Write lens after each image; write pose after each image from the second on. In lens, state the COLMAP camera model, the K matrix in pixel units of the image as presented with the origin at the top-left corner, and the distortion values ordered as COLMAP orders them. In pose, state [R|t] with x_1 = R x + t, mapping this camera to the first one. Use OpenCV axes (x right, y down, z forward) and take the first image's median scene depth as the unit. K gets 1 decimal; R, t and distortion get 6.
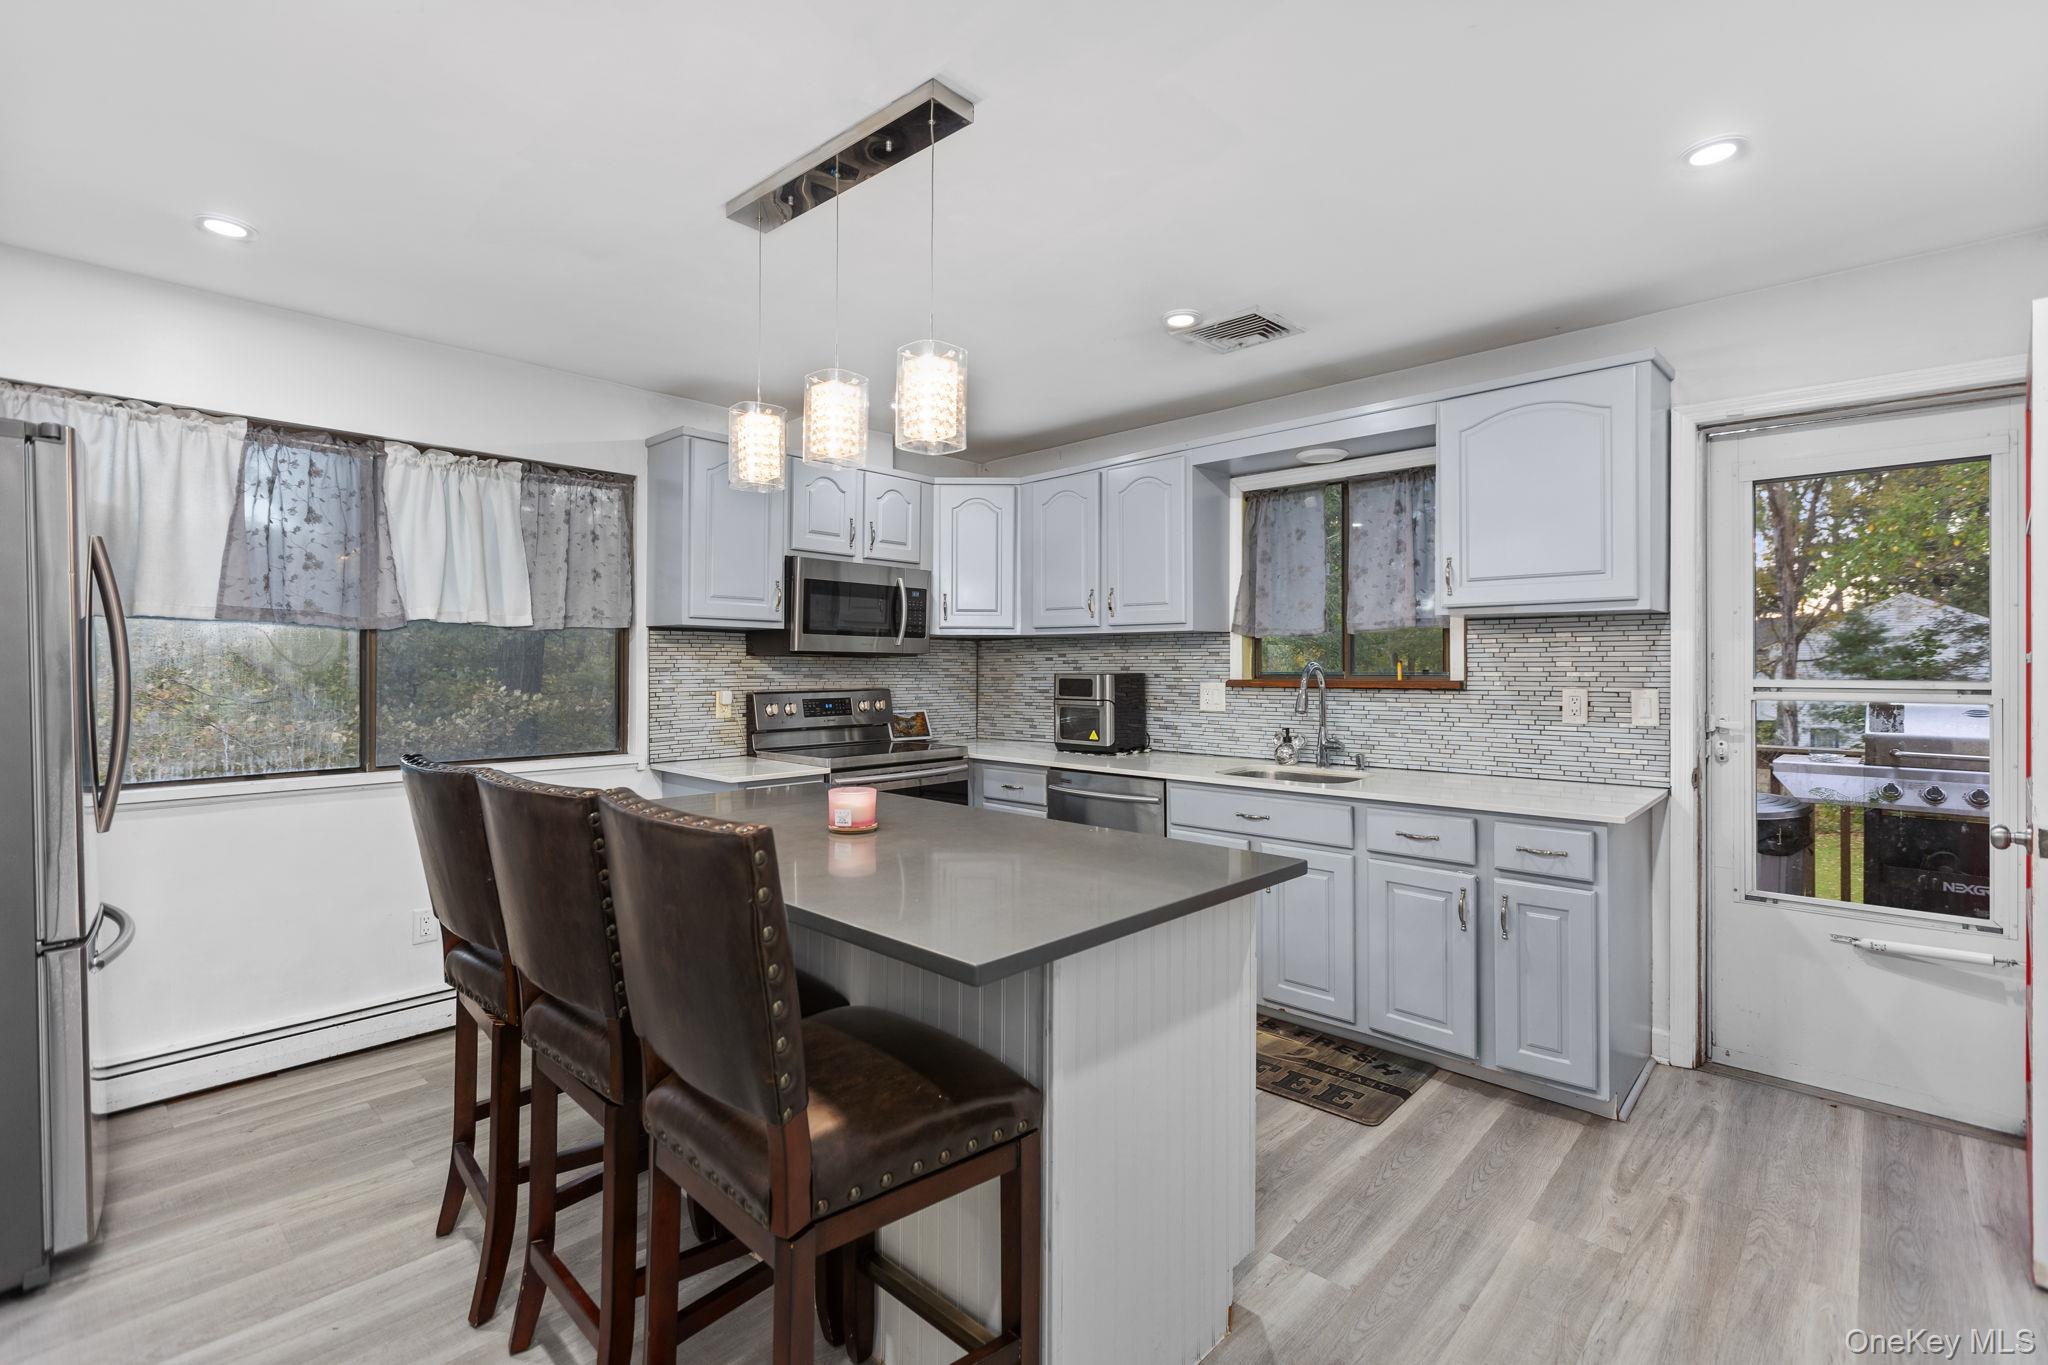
lens RADIAL K [[920.4, 0, 1015.1], [0, 920.4, 676.4], [0, 0, 1]] dist [-0.002693, 0.000068]
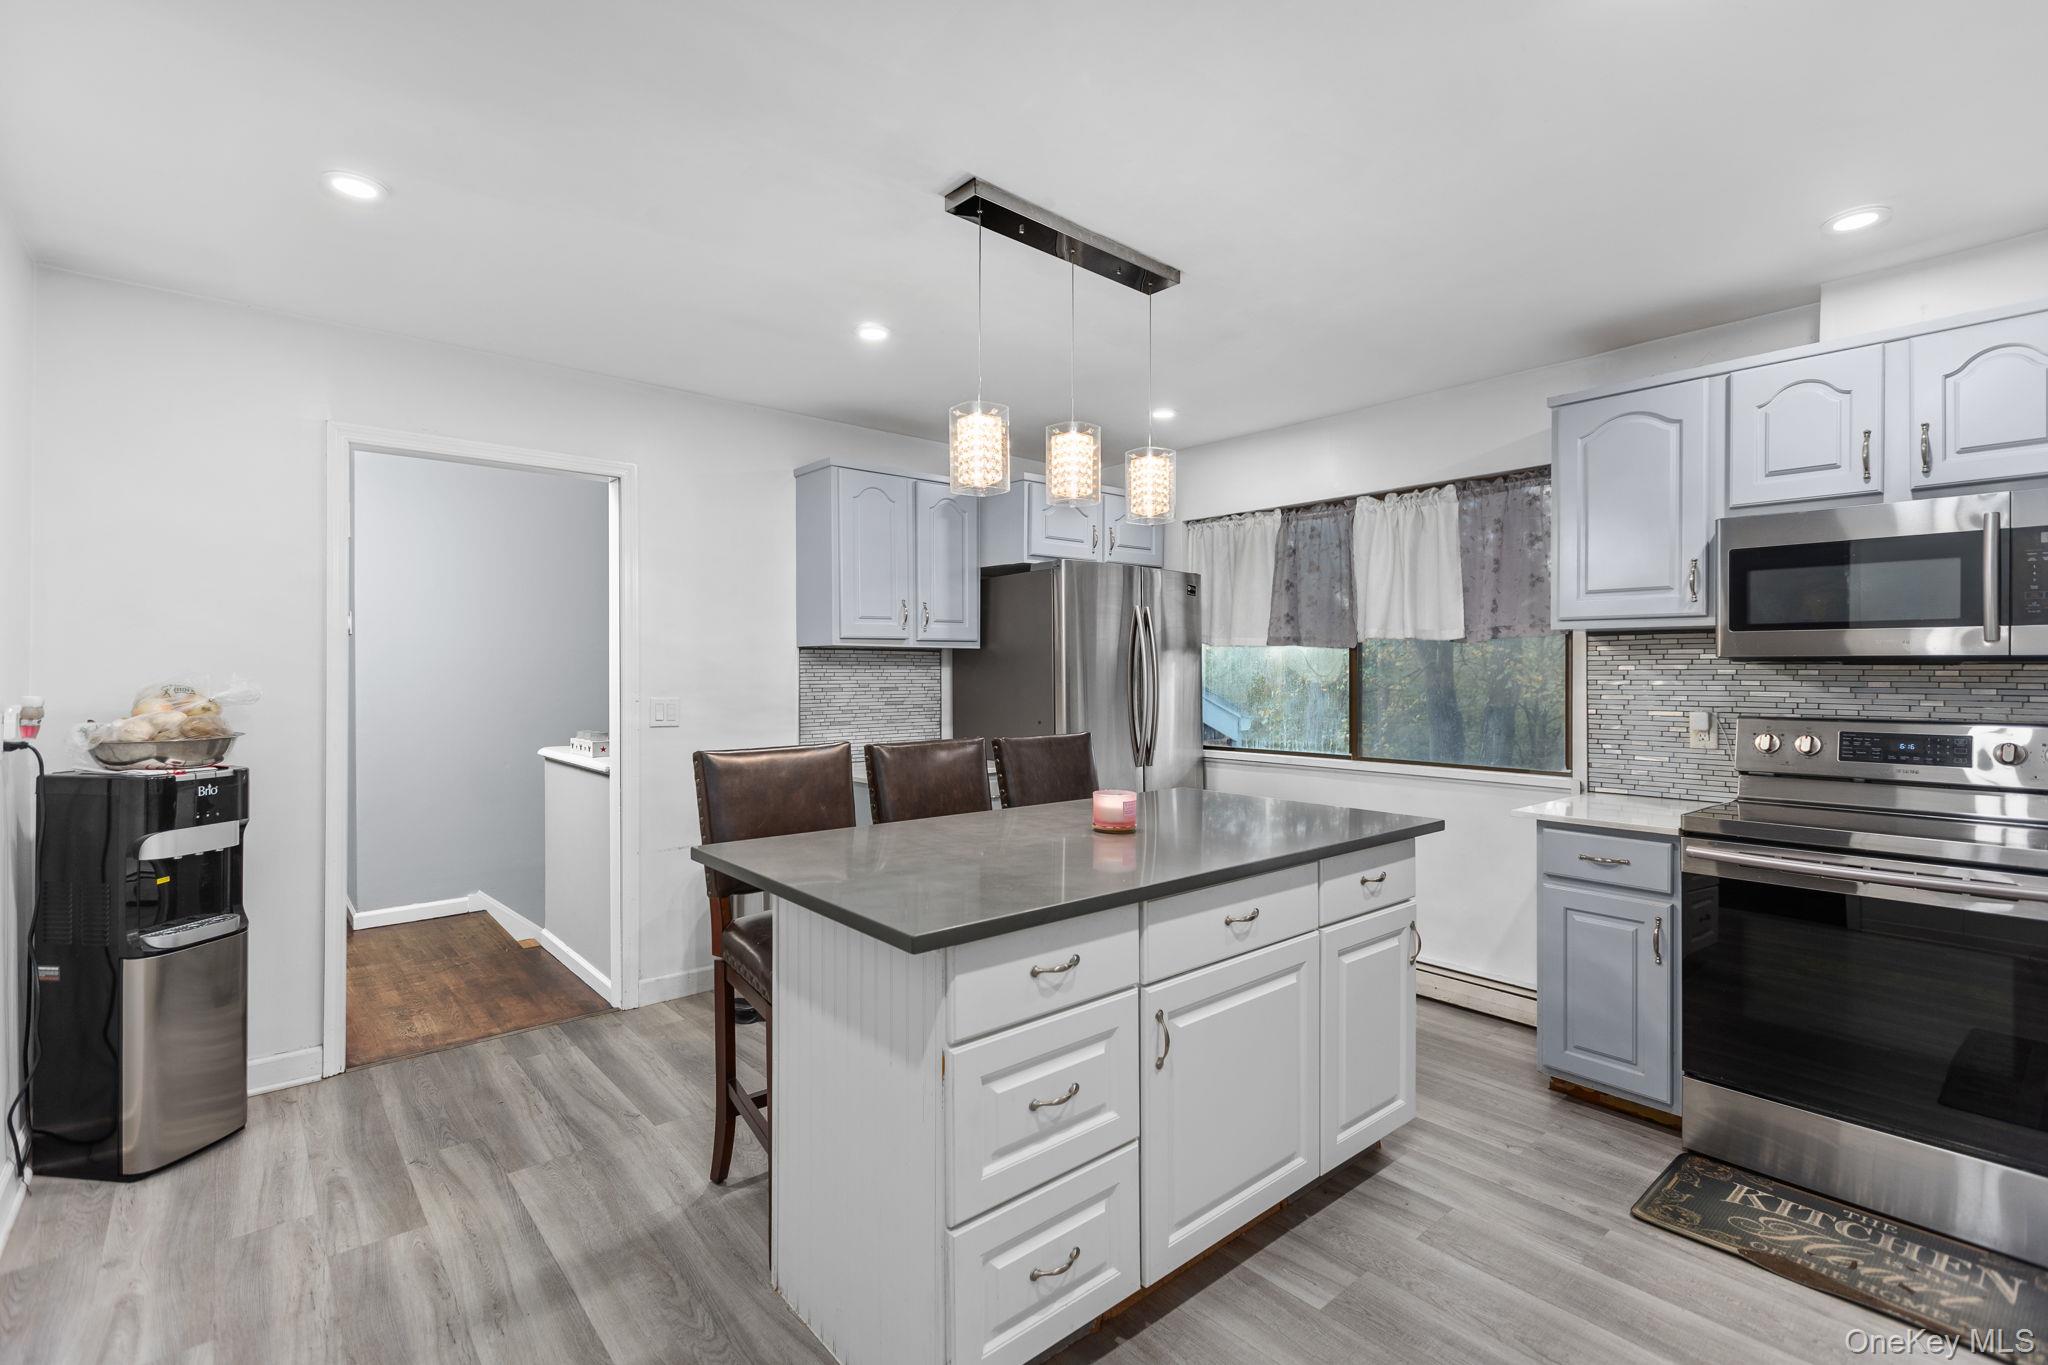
lens RADIAL K [[920.4, 0, 1015.1], [0, 920.4, 676.4], [0, 0, 1]] dist [-0.002693, 0.000068]
pose [[-0.105110, 0.001469, -0.994460, 0.608260], [-0.016202, 0.999864, 0.003190, -0.007916], [0.994329, 0.016447, -0.105072, 0.665117]]
